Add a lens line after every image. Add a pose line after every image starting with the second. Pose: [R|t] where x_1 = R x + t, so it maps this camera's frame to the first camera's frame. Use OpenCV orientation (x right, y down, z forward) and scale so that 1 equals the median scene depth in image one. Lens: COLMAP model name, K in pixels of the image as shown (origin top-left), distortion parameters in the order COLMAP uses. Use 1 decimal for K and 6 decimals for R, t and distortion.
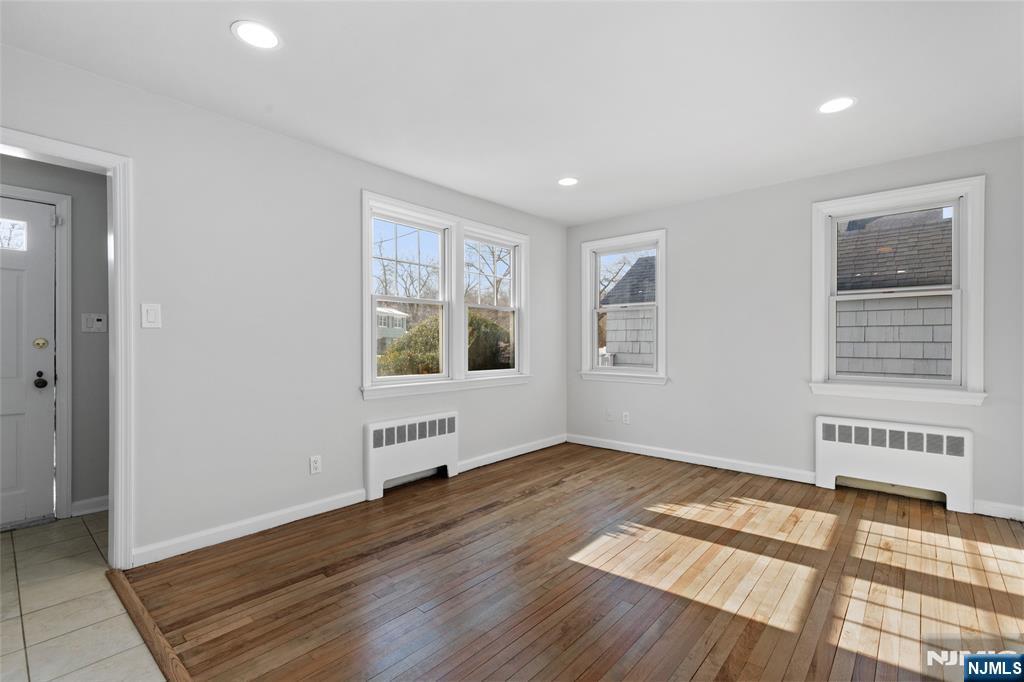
lens RADIAL K [[460.6, 0, 514.7], [0, 460.6, 343.7], [0, 0, 1]] dist [0.010739, -0.000280]
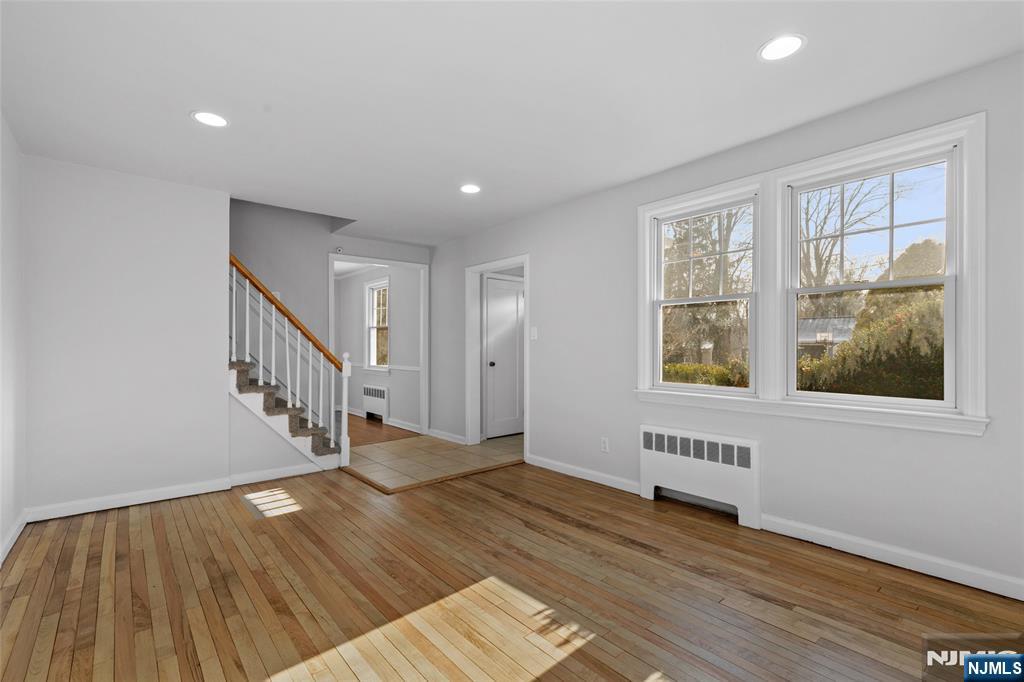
lens RADIAL K [[460.6, 0, 514.7], [0, 460.6, 343.7], [0, 0, 1]] dist [0.010739, -0.000280]
pose [[-0.141478, -0.004292, -0.989932, 0.804258], [0.001505, 0.999989, -0.004551, -0.006964], [0.989940, -0.002134, -0.141470, 0.892356]]
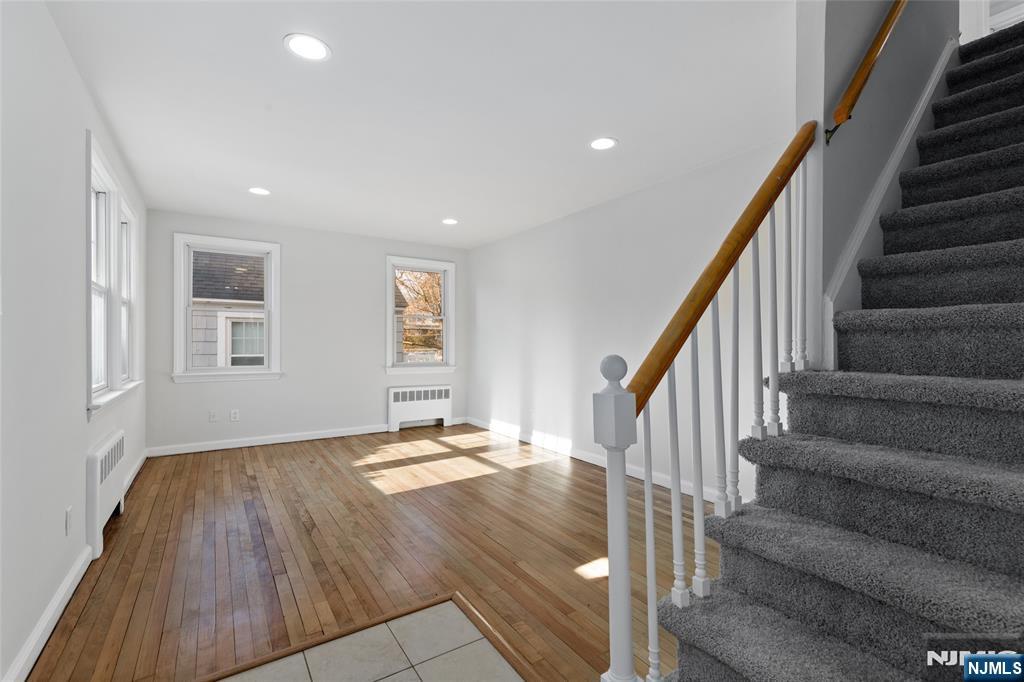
lens RADIAL K [[460.6, 0, 514.7], [0, 460.6, 343.7], [0, 0, 1]] dist [0.010739, -0.000280]
pose [[0.267138, -0.001465, 0.963657, -0.874589], [0.001951, 0.999998, 0.000979, 0.000601], [-0.963656, 0.001618, 0.267140, 0.171480]]
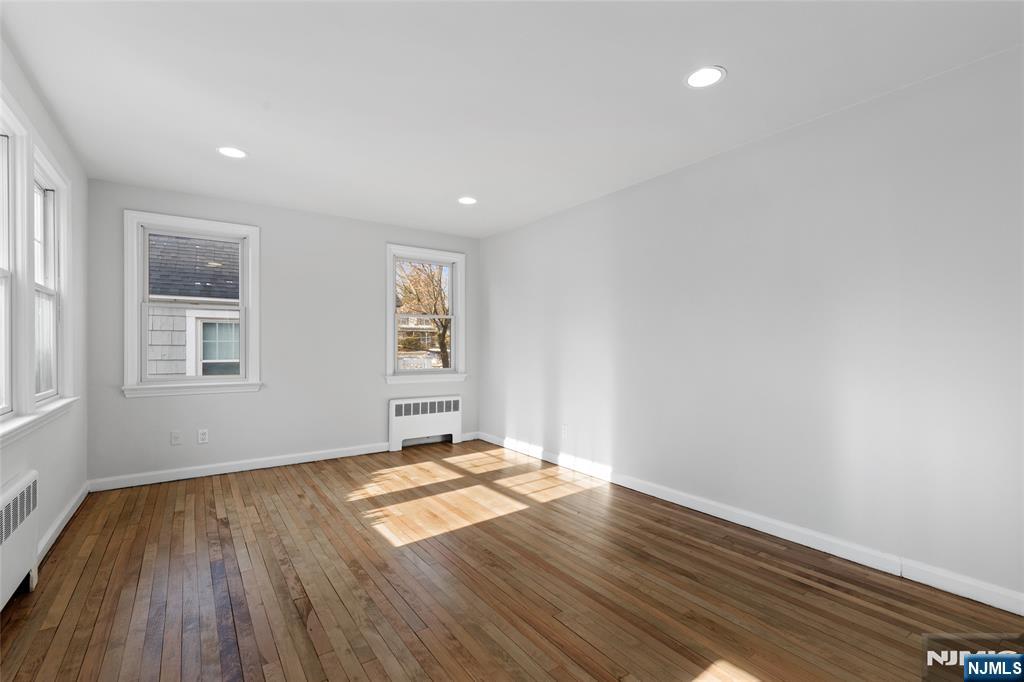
lens RADIAL K [[463.2, 0, 514.6], [0, 463.2, 347.5], [0, 0, 1]] dist [0.008494, 0.000065]
pose [[0.234328, -0.004232, 0.972148, -0.667549], [0.003367, 0.999988, 0.003541, -0.003410], [-0.972152, 0.002443, 0.234339, 0.363332]]
